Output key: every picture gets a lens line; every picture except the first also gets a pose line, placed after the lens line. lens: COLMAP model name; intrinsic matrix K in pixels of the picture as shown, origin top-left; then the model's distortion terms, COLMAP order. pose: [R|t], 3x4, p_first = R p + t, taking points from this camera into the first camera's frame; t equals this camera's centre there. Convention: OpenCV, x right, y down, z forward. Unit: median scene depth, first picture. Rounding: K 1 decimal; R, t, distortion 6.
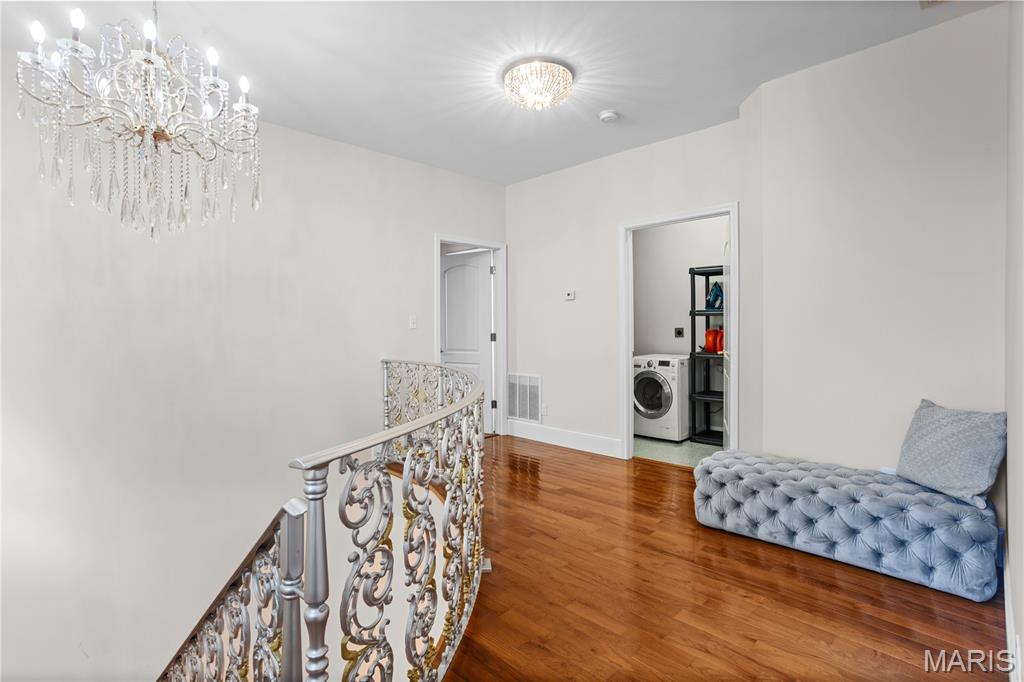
lens RADIAL K [[504.5, 0, 512.0], [0, 504.5, 341.0], [0, 0, 1]] dist [0.000140, -0.000361]
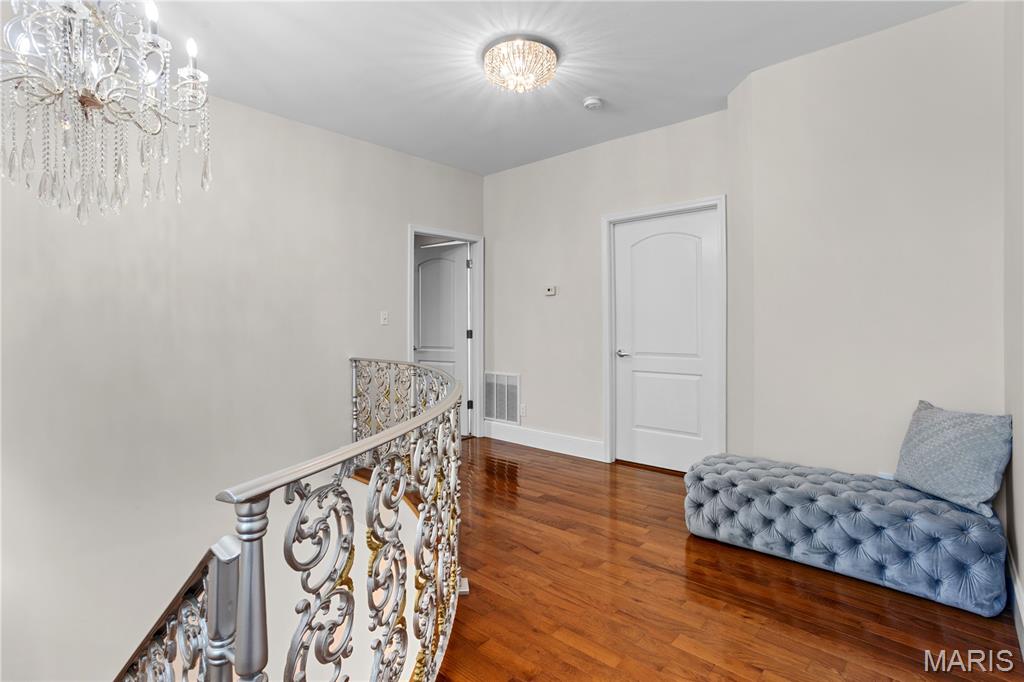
lens RADIAL K [[494.2, 0, 509.2], [0, 494.2, 329.4], [0, 0, 1]] dist [-0.000762, 0.001154]
pose [[0.998777, 0.003821, 0.049291, -0.014550], [-0.002979, 0.999848, -0.017150, -0.001308], [-0.049349, 0.016982, 0.998637, 0.110035]]
